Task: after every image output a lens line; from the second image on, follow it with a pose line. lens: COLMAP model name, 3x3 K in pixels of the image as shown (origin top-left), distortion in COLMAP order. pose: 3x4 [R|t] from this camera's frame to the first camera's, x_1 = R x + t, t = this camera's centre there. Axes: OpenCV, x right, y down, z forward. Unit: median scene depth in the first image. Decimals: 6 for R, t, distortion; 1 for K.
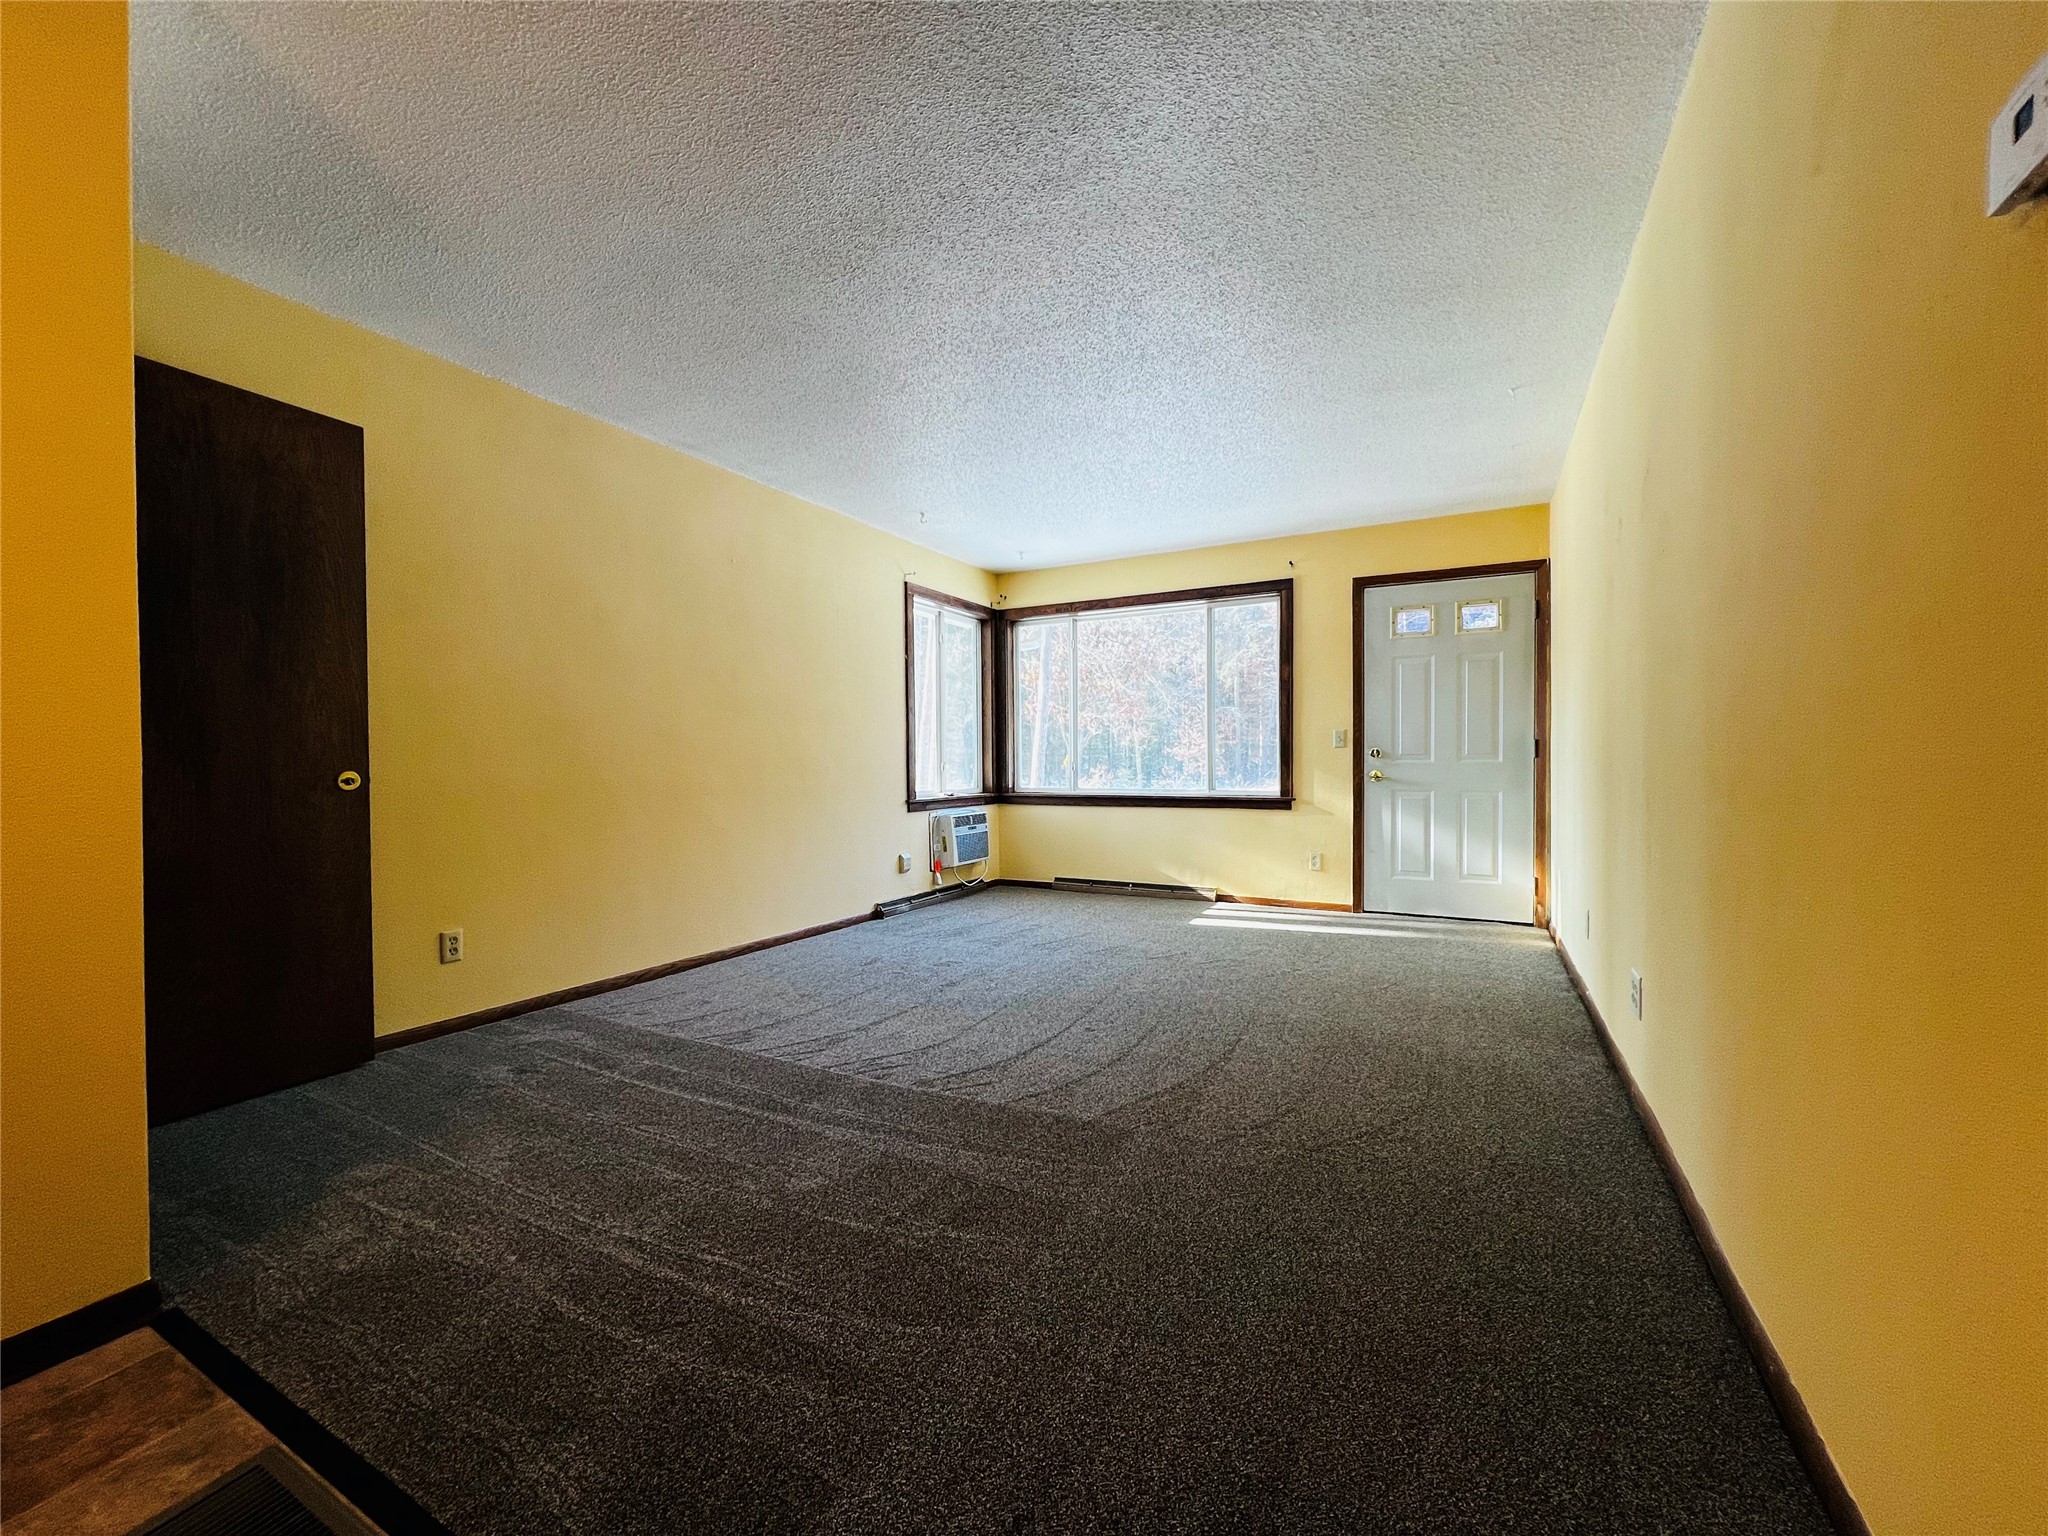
lens RADIAL K [[828.2, 0, 1023.8], [0, 828.2, 769.8], [0, 0, 1]] dist [-0.001954, 0.000379]
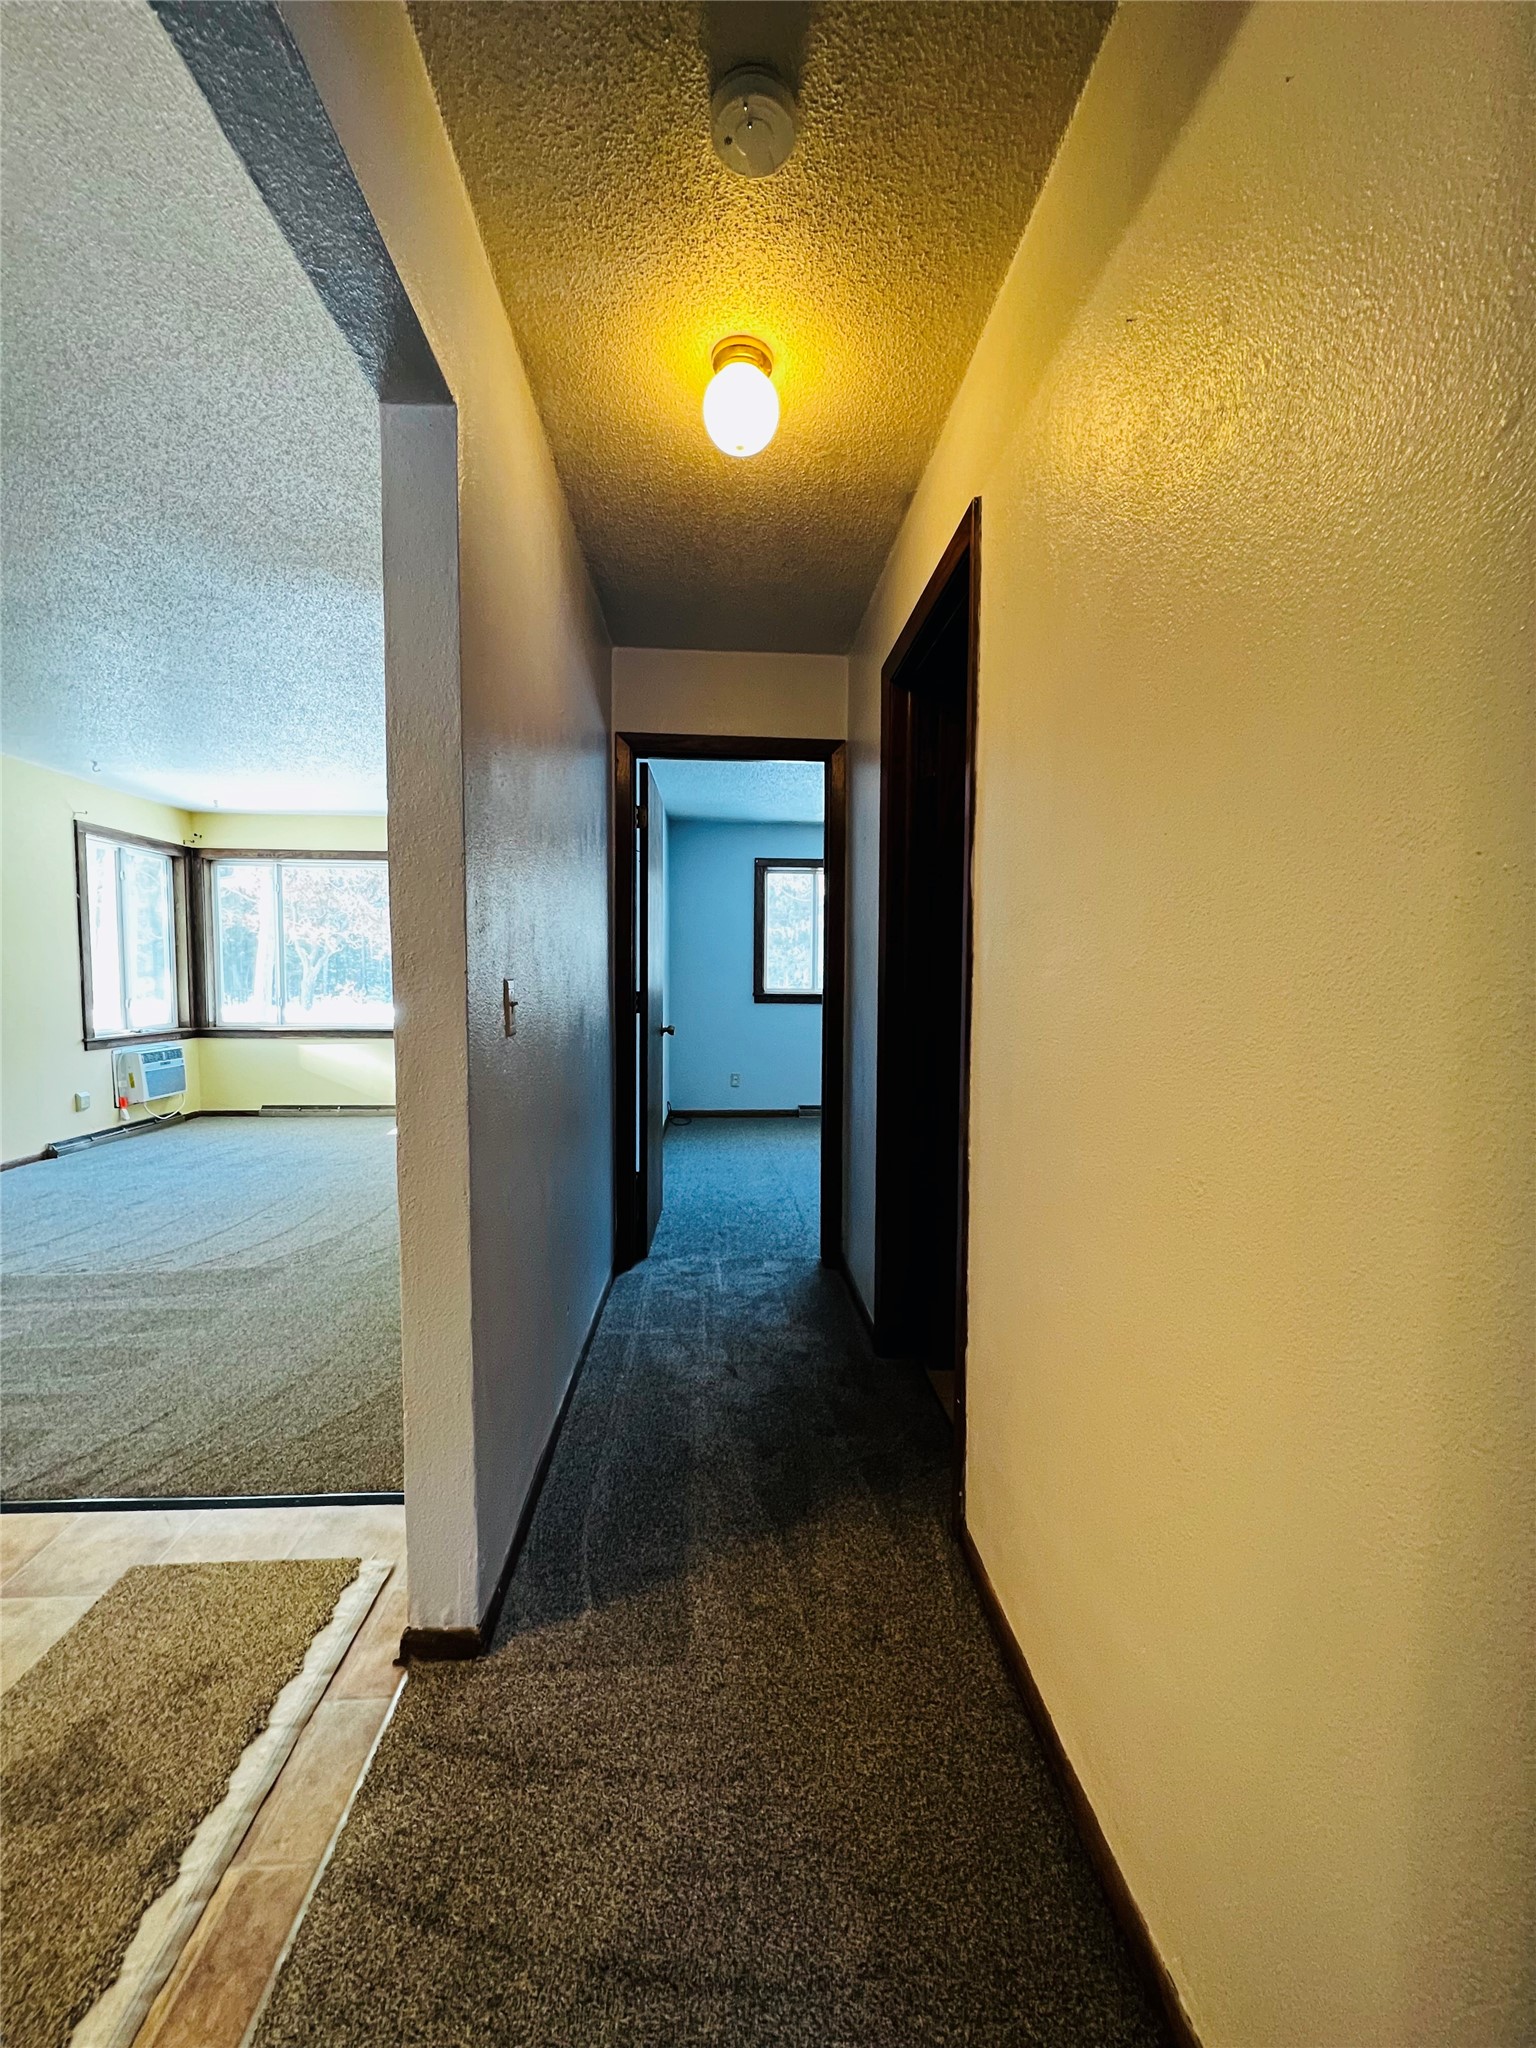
lens RADIAL K [[820.5, 0, 762.0], [0, 820.5, 1023.0], [0, 0, 1]] dist [-0.001850, 0.000724]
pose [[0.850467, -0.017801, 0.525727, 0.037417], [-0.006545, 0.998992, 0.044414, -0.032898], [-0.525988, -0.041213, 0.849493, -0.281604]]
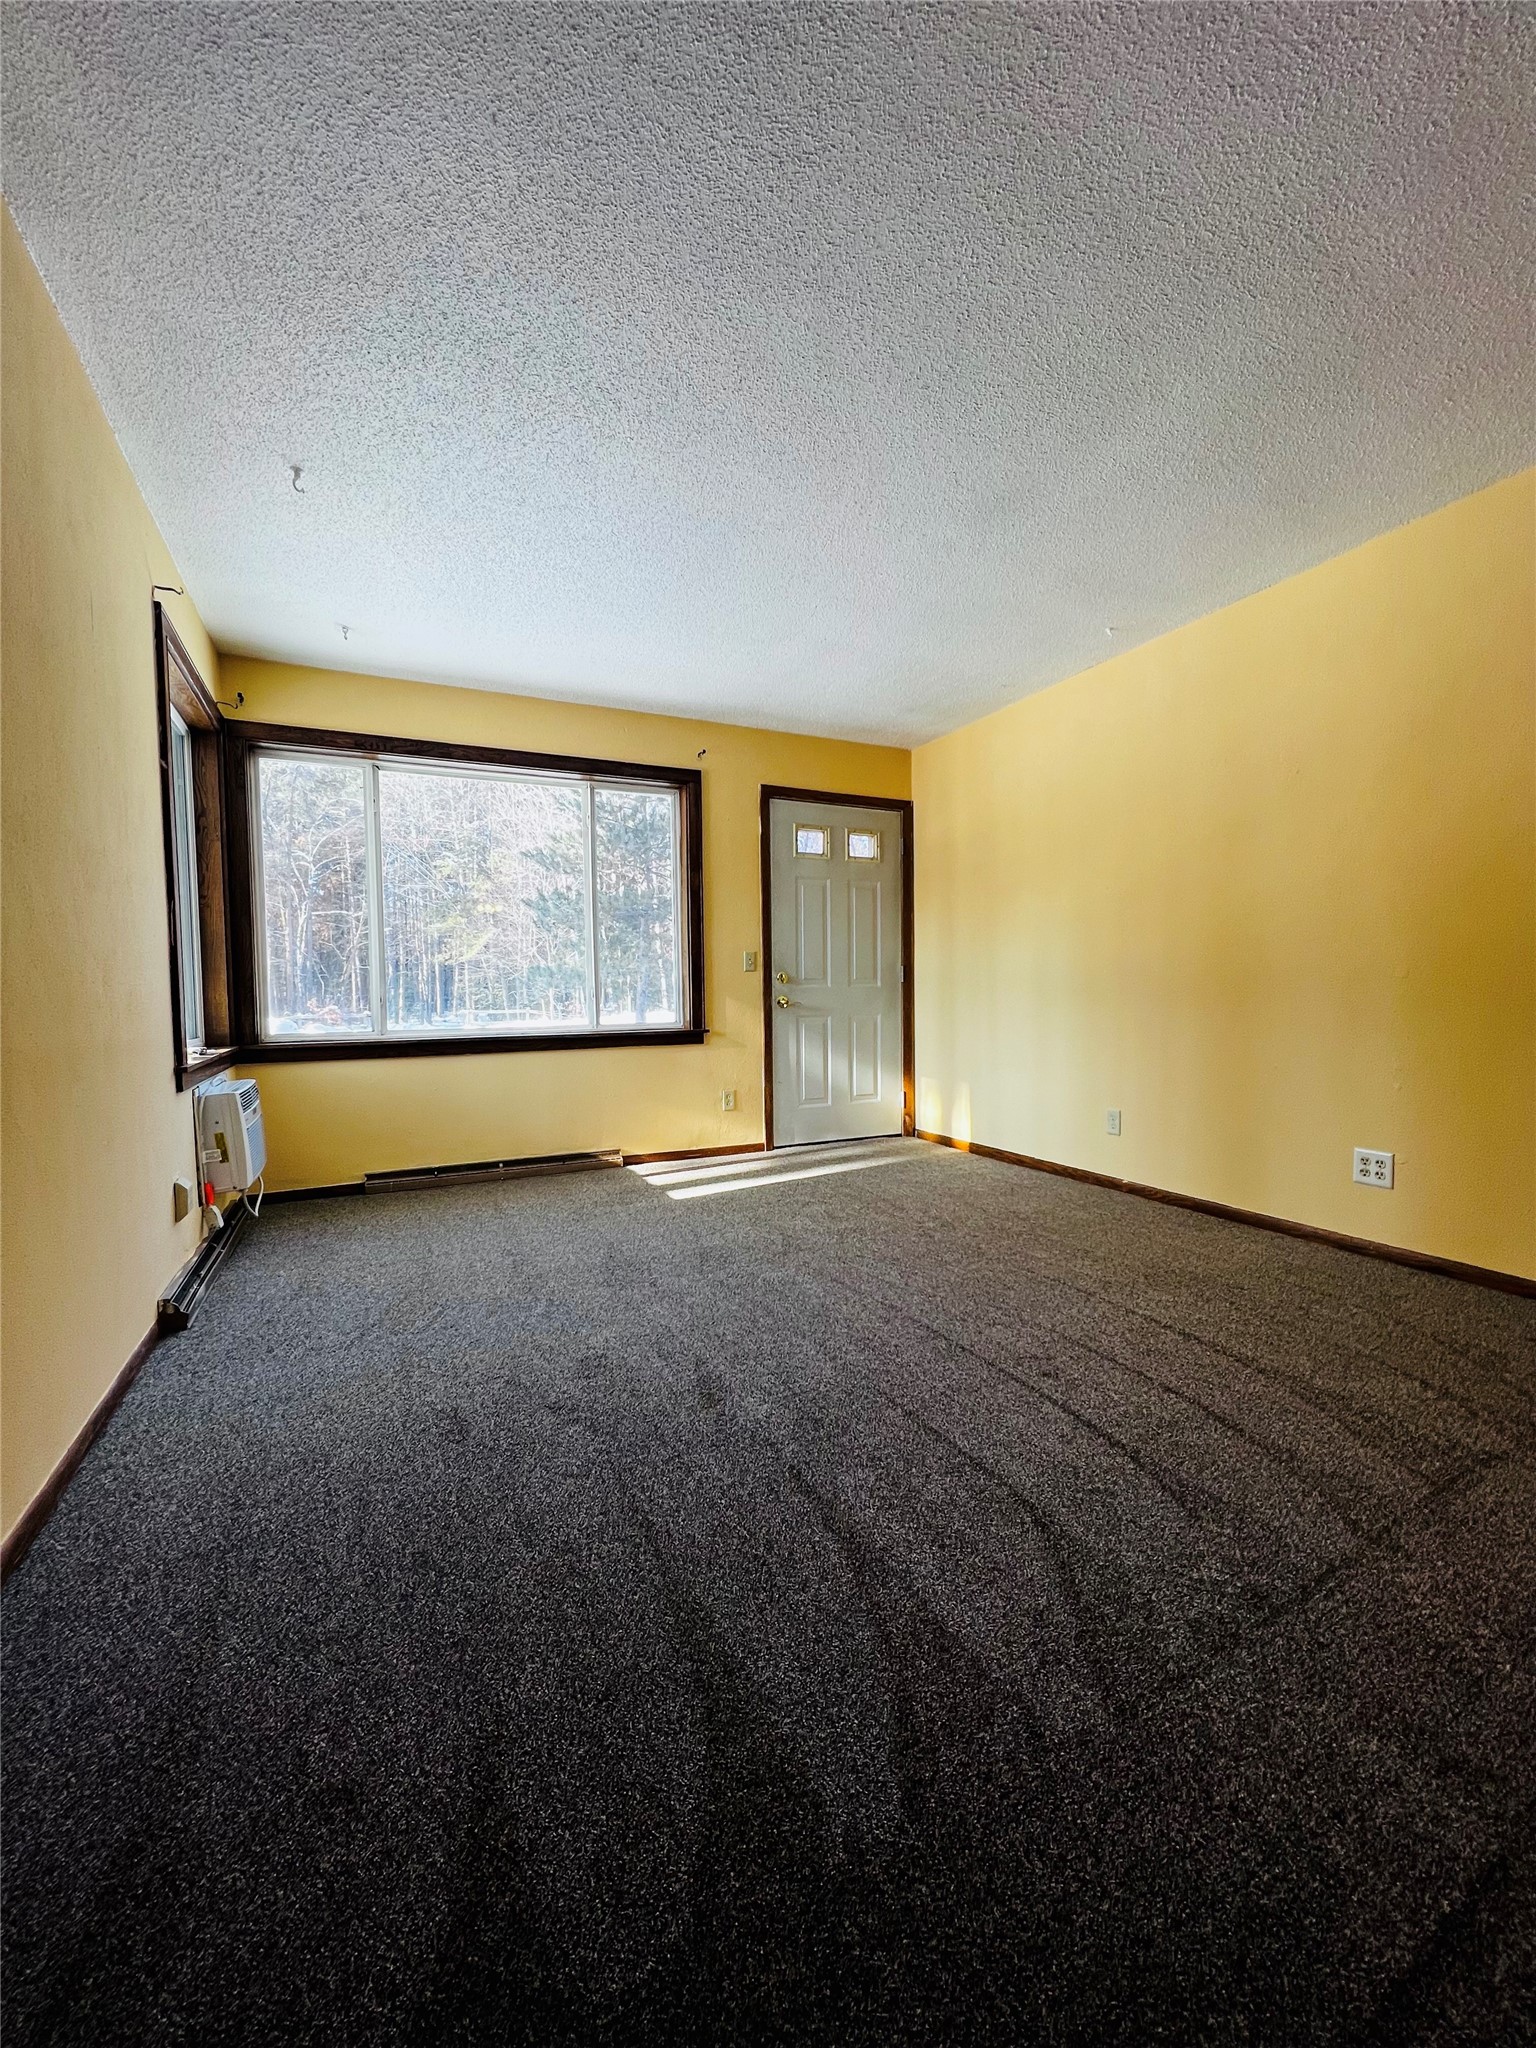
lens RADIAL K [[820.5, 0, 767.9], [0, 820.5, 1019.6], [0, 0, 1]] dist [-0.001850, 0.000724]
pose [[0.588162, -0.032473, 0.808091, -0.321356], [0.016782, 0.999468, 0.027949, 0.001284], [-0.808569, -0.002877, 0.588395, 0.447930]]
